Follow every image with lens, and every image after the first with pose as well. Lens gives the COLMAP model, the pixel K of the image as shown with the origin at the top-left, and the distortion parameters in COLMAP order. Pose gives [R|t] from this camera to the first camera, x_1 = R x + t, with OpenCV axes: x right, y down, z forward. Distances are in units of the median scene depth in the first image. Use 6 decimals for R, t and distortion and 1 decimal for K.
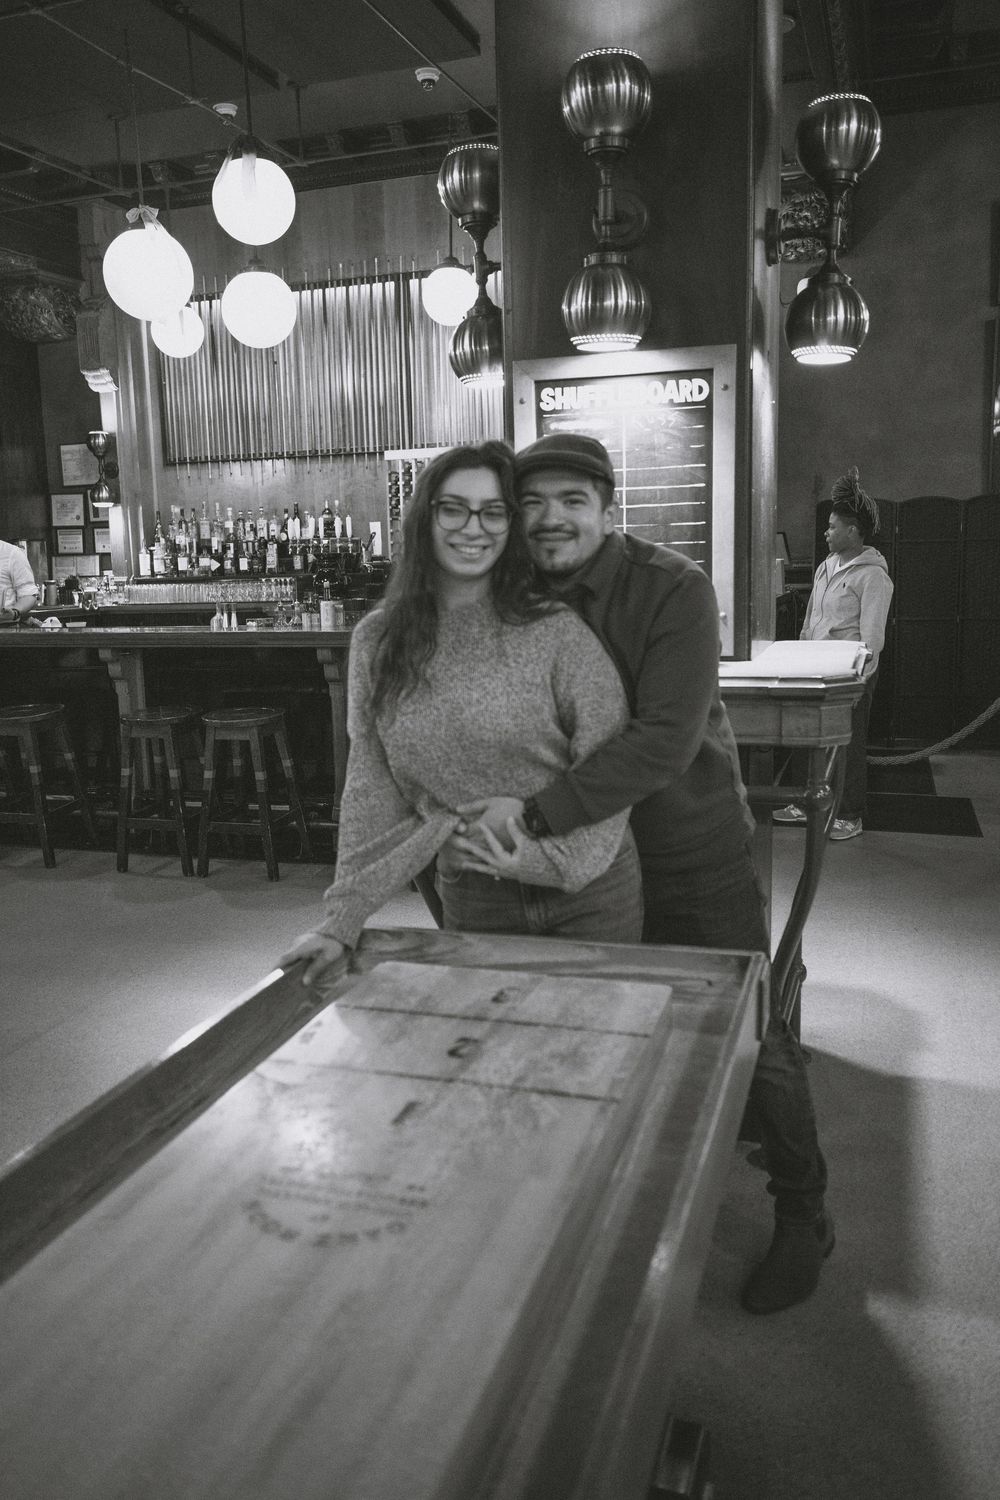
lens RADIAL K [[1207.9, 0, 498.8], [0, 1207.9, 744.6], [0, 0, 1]] dist [-0.002632, 0.000002]
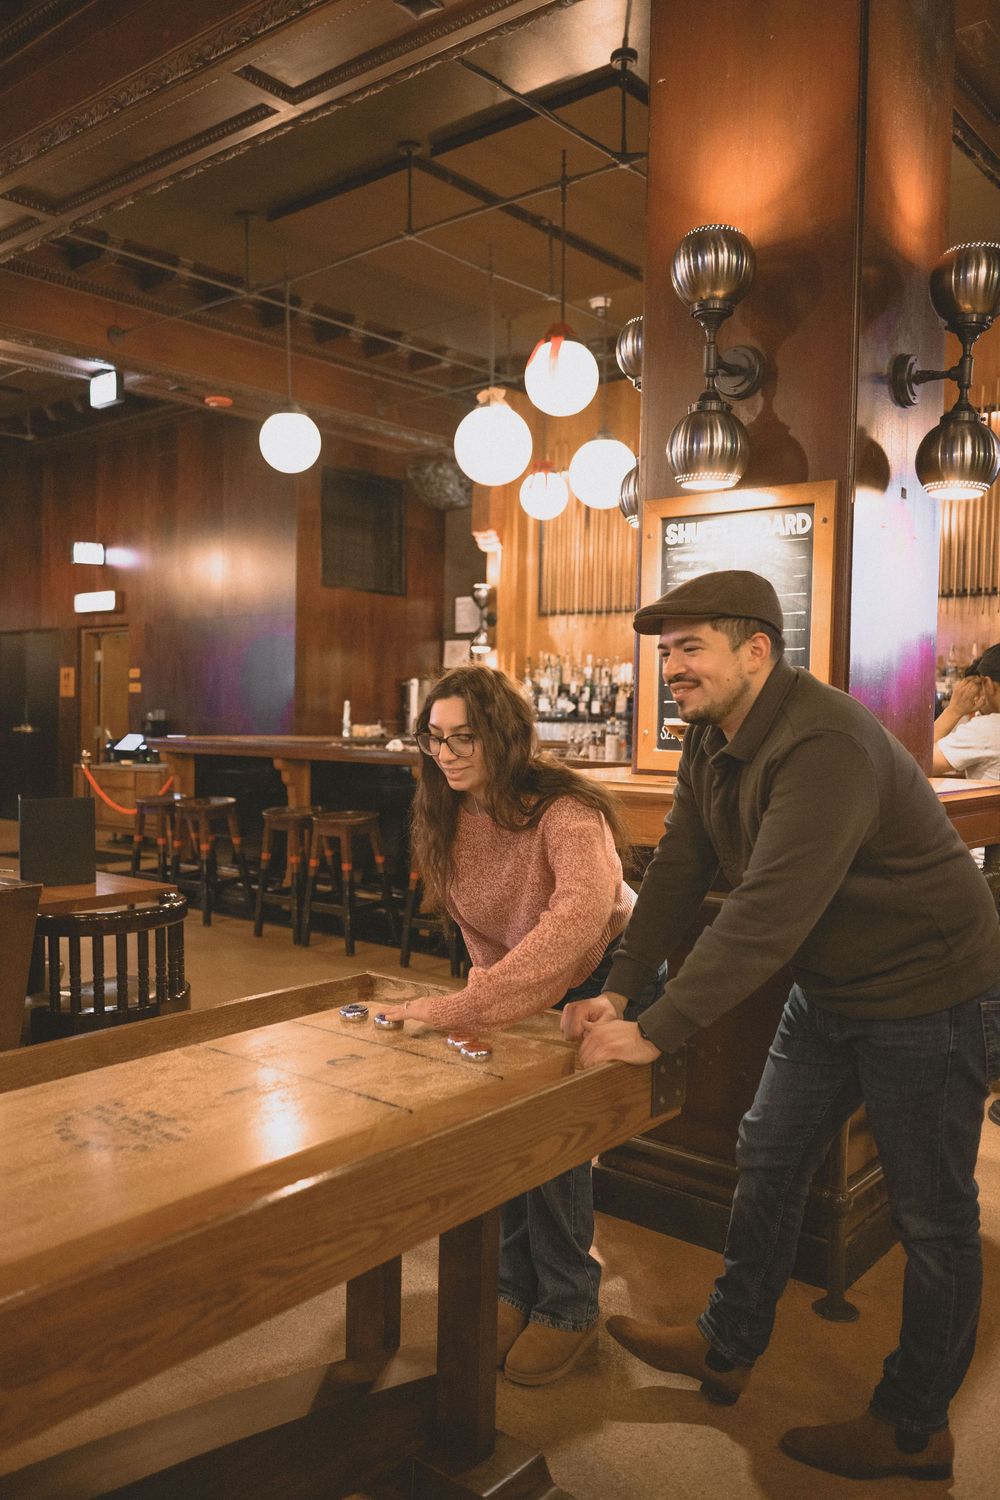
lens RADIAL K [[1207.9, 0, 499.7], [0, 1207.9, 755.1], [0, 0, 1]] dist [-0.002632, 0.000002]
pose [[0.931406, 0.056667, -0.359543, 0.146795], [-0.100790, 0.989333, -0.105174, 0.019794], [0.349748, 0.134198, 0.927183, -0.017042]]
